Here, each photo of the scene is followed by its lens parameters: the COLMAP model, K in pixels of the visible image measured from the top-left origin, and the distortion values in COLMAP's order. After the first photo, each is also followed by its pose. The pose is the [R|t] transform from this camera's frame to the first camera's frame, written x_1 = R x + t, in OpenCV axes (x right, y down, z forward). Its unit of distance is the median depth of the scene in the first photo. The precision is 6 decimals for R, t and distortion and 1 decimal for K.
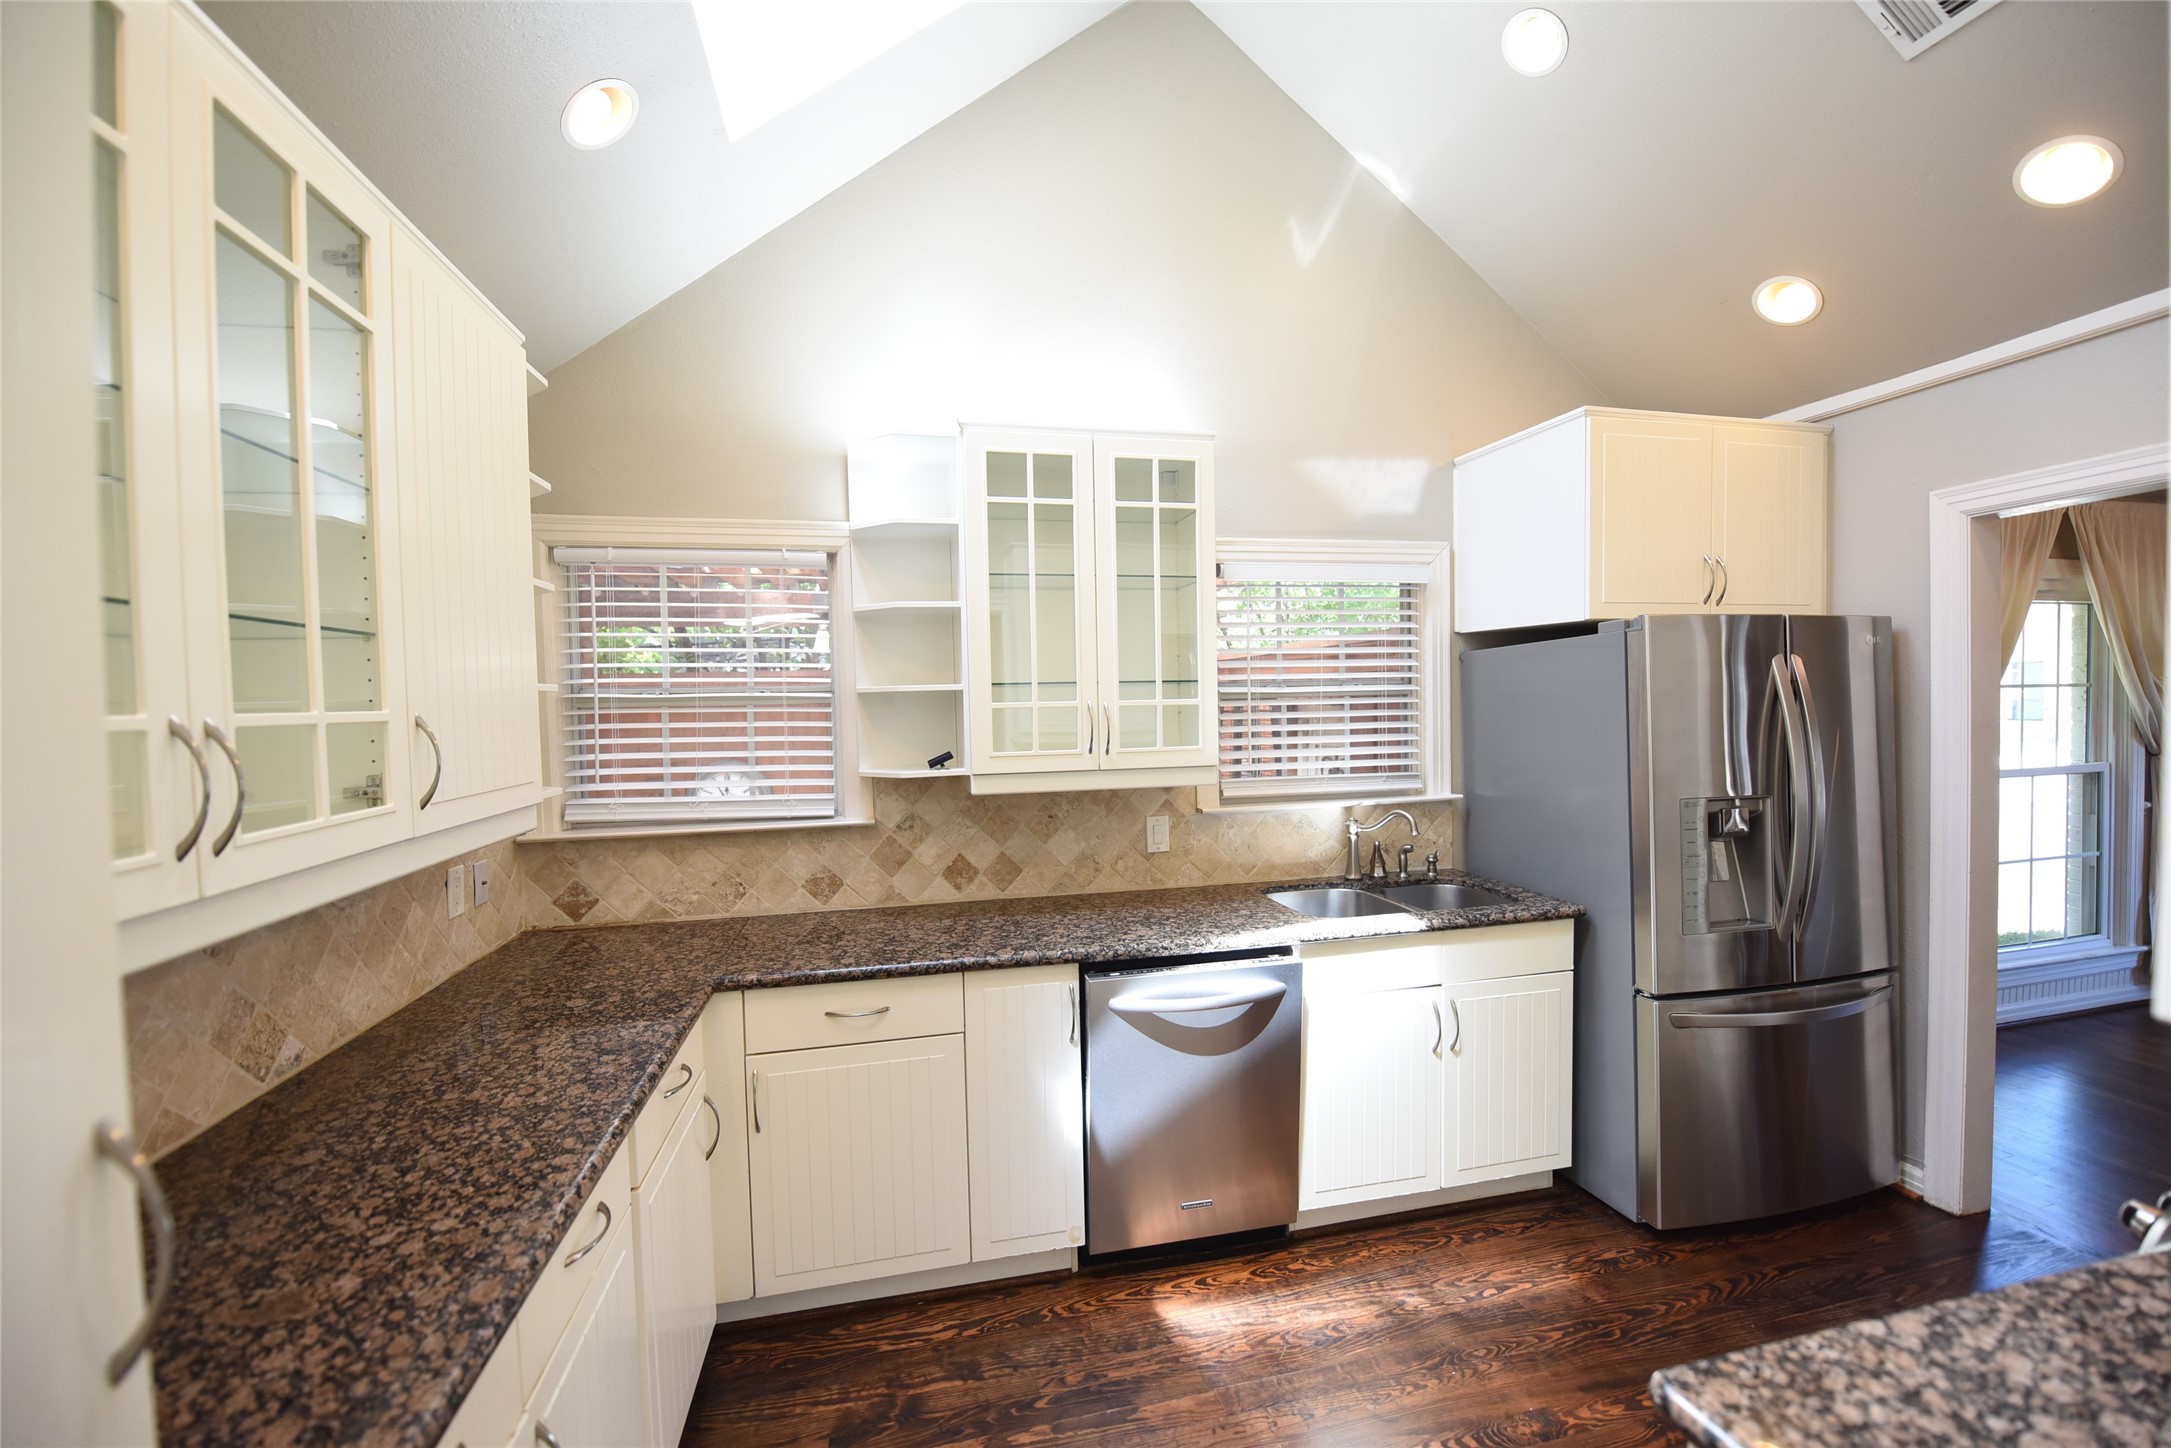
lens RADIAL K [[872.7, 0, 1093.9], [0, 872.7, 727.4], [0, 0, 1]] dist [-0.013859, -0.001628]
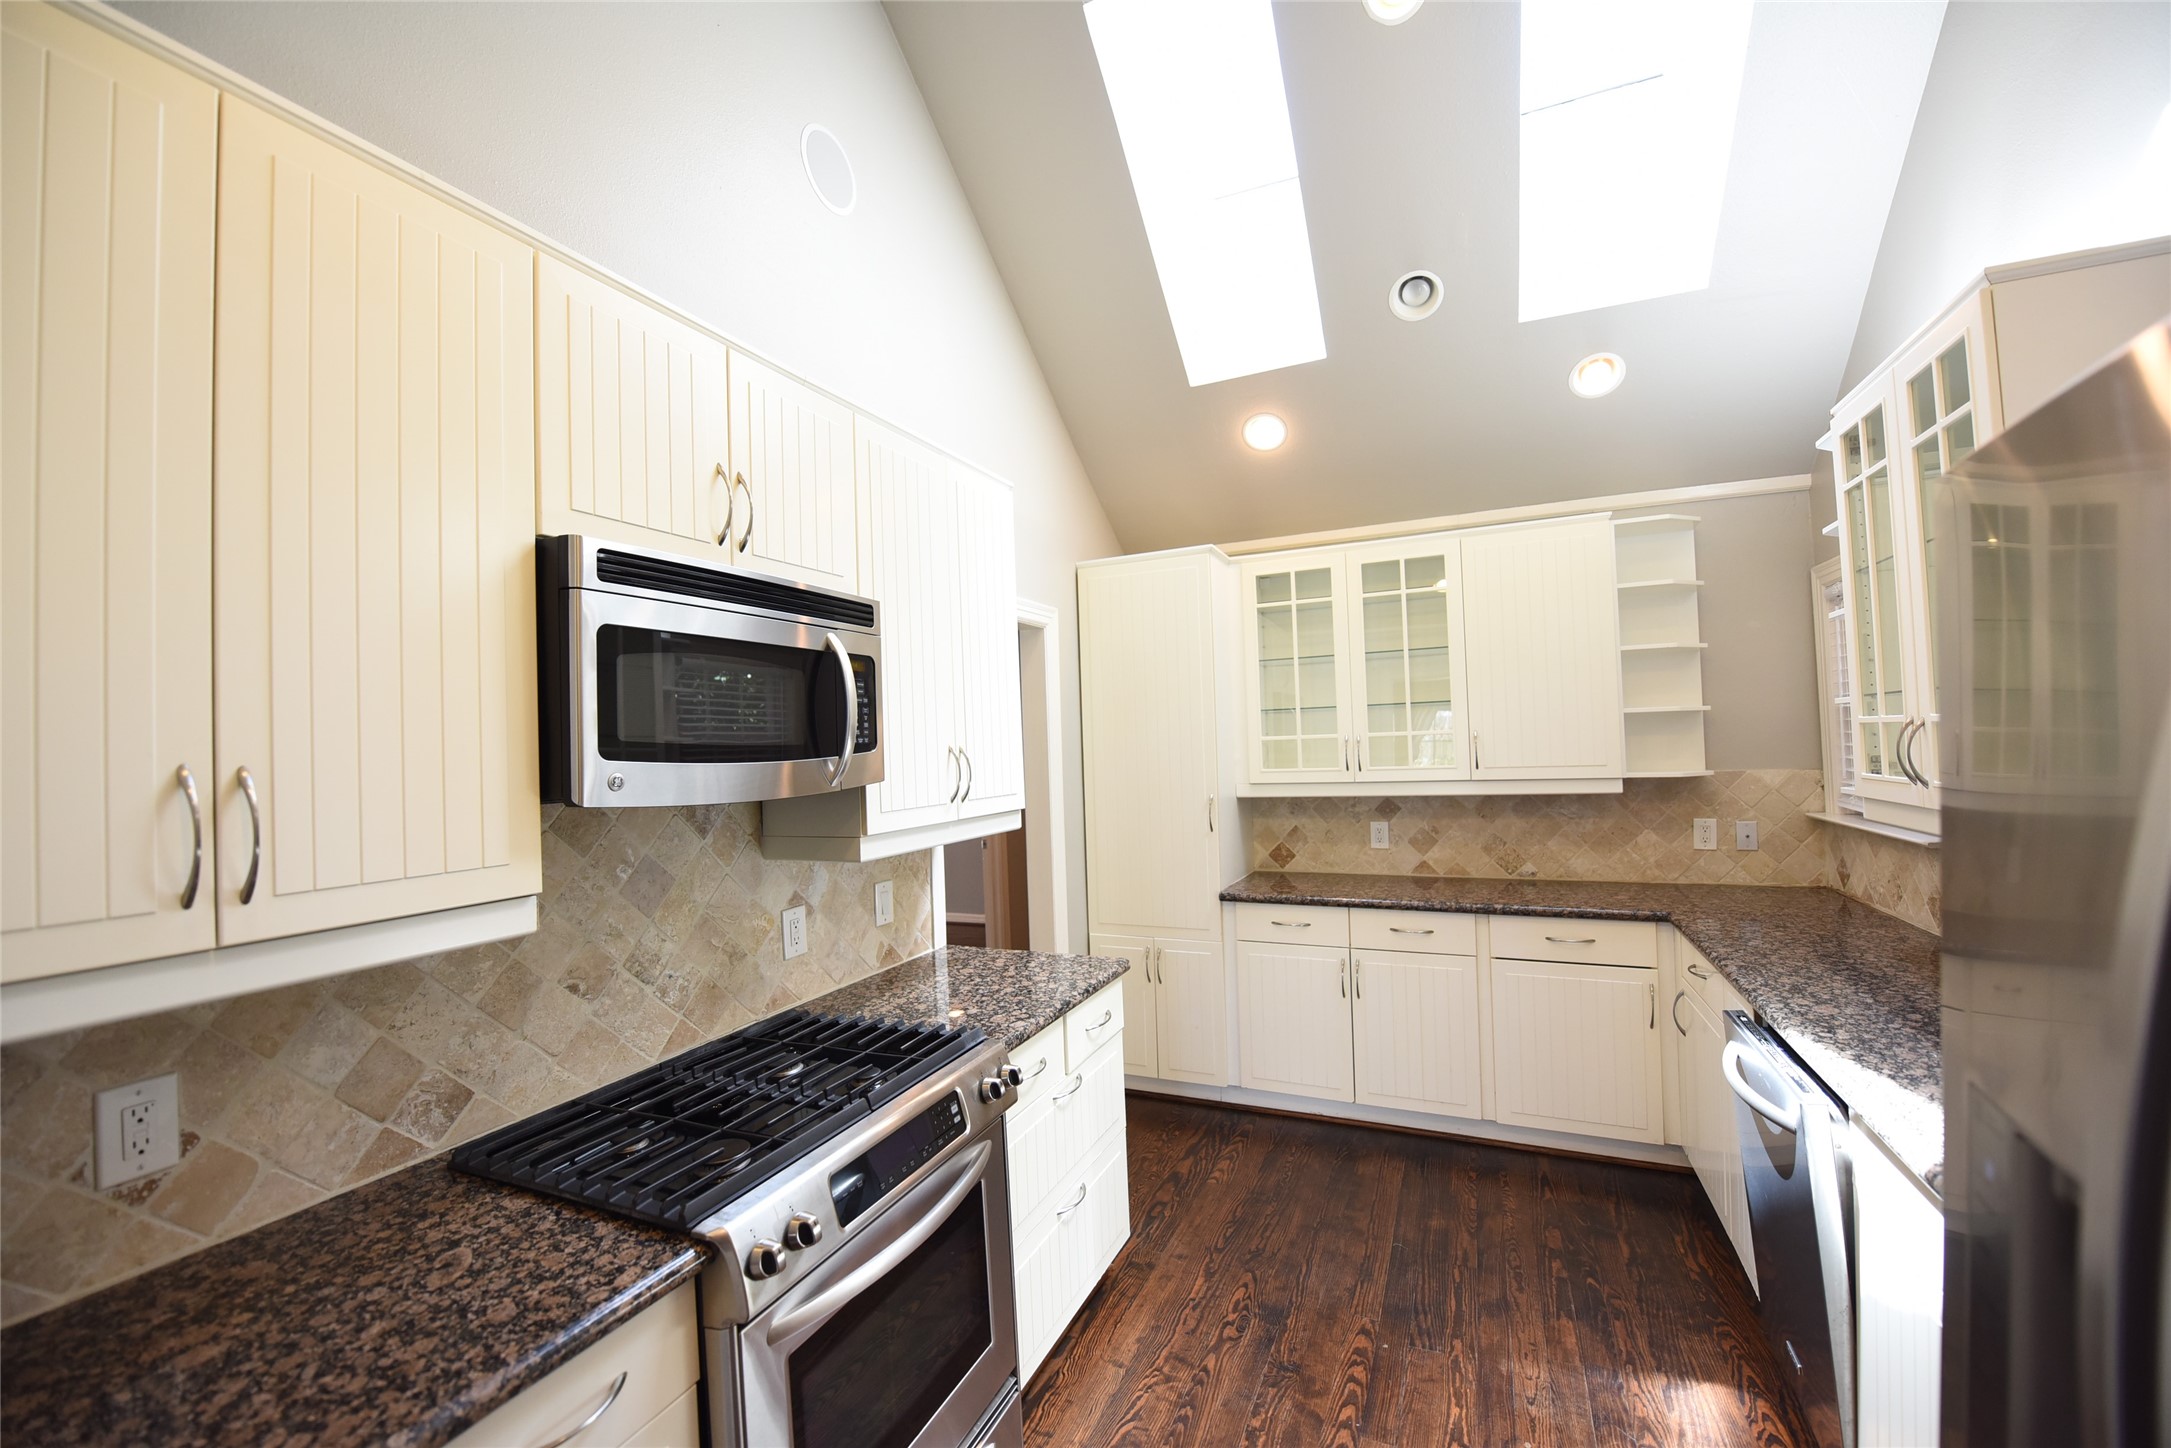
lens RADIAL K [[872.7, 0, 1086.4], [0, 872.7, 720.9], [0, 0, 1]] dist [-0.013859, -0.001628]
pose [[-0.602667, 0.019055, -0.797765, 1.187422], [0.022305, 0.999727, 0.007029, -0.054461], [0.797681, -0.013558, -0.602927, 1.019927]]
